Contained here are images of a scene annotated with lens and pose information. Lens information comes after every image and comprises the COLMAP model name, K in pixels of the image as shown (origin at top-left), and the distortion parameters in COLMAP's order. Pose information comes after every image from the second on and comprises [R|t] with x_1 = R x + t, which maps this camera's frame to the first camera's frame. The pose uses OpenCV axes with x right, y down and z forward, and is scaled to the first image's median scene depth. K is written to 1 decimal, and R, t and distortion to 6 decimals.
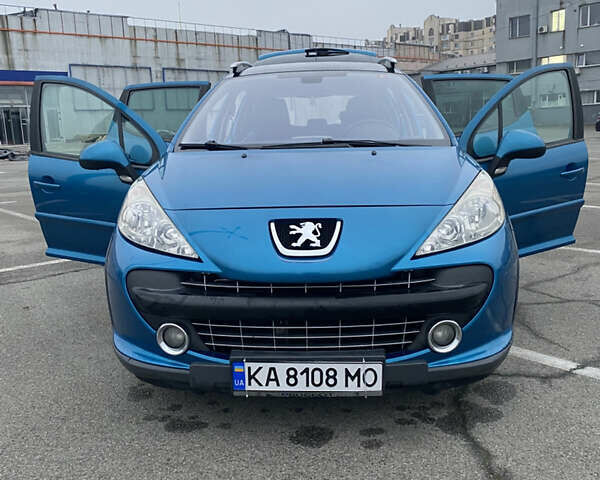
lens RADIAL K [[601.7, 0, 299.0], [0, 601.7, 233.7], [0, 0, 1]] dist [0.020812, -0.022190]
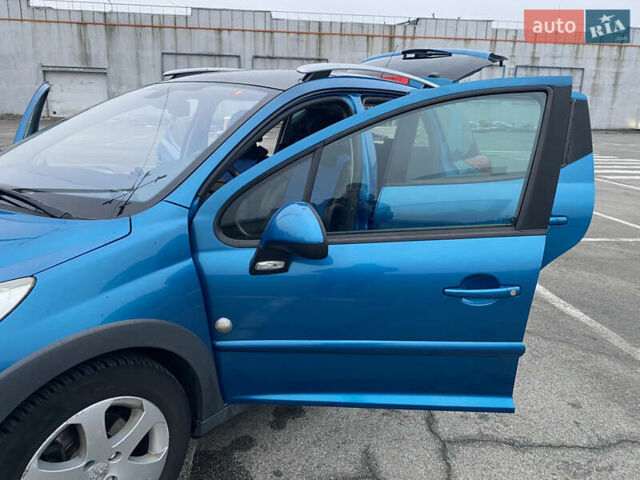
lens RADIAL K [[482.8, 0, 313.5], [0, 482.8, 235.3], [0, 0, 1]] dist [0.010618, -0.006435]
pose [[0.806363, 0.194439, -0.558545, 0.741384], [-0.155075, 0.980880, 0.117581, -0.239439], [0.570728, -0.008197, 0.821098, 0.813352]]
